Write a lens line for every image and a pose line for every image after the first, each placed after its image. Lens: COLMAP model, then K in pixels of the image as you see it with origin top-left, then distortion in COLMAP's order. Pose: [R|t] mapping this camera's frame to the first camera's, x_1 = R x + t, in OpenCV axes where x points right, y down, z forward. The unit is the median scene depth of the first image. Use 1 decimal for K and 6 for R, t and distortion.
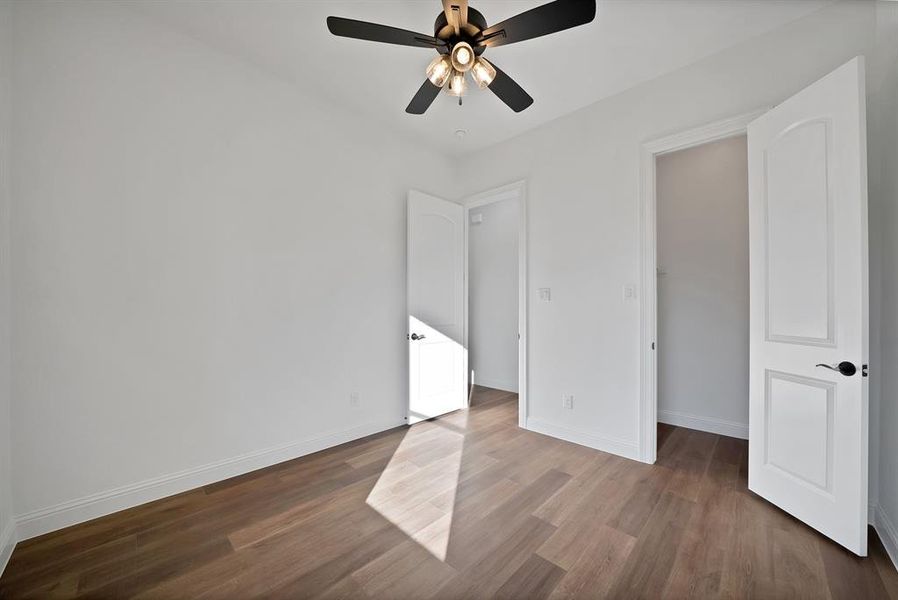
lens RADIAL K [[330.8, 0, 451.4], [0, 330.8, 305.2], [0, 0, 1]] dist [-0.001099, -0.000061]
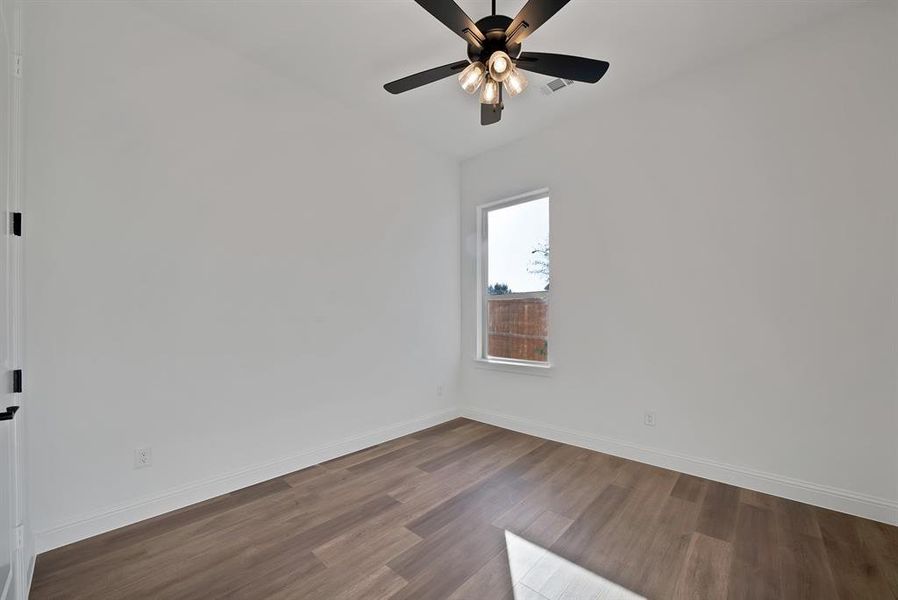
lens RADIAL K [[330.8, 0, 451.4], [0, 330.8, 305.2], [0, 0, 1]] dist [-0.001099, -0.000061]
pose [[-0.999284, -0.001025, -0.037825, 0.193042], [0.000665, 0.999003, -0.044639, 0.035670], [0.037833, -0.044632, -0.998287, 1.989393]]
